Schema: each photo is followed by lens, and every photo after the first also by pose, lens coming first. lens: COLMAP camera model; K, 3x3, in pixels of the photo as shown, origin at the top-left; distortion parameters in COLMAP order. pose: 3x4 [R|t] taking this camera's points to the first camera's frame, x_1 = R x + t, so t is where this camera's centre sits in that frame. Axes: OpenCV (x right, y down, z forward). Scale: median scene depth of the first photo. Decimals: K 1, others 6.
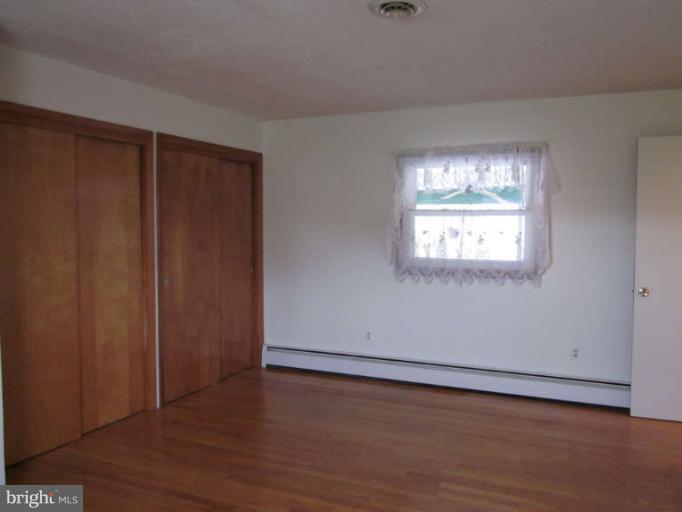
lens RADIAL K [[569.8, 0, 350.2], [0, 569.8, 253.6], [0, 0, 1]] dist [-0.000518, 0.000249]
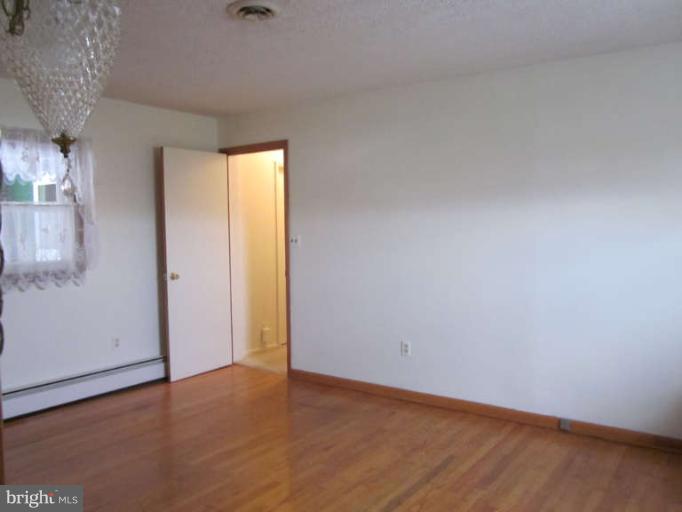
lens RADIAL K [[569.8, 0, 350.2], [0, 569.8, 253.6], [0, 0, 1]] dist [-0.000518, 0.000249]
pose [[0.215247, -0.061833, 0.974600, -0.525450], [0.053367, 0.997247, 0.051483, -0.021035], [-0.975100, 0.040930, 0.217954, 0.339479]]
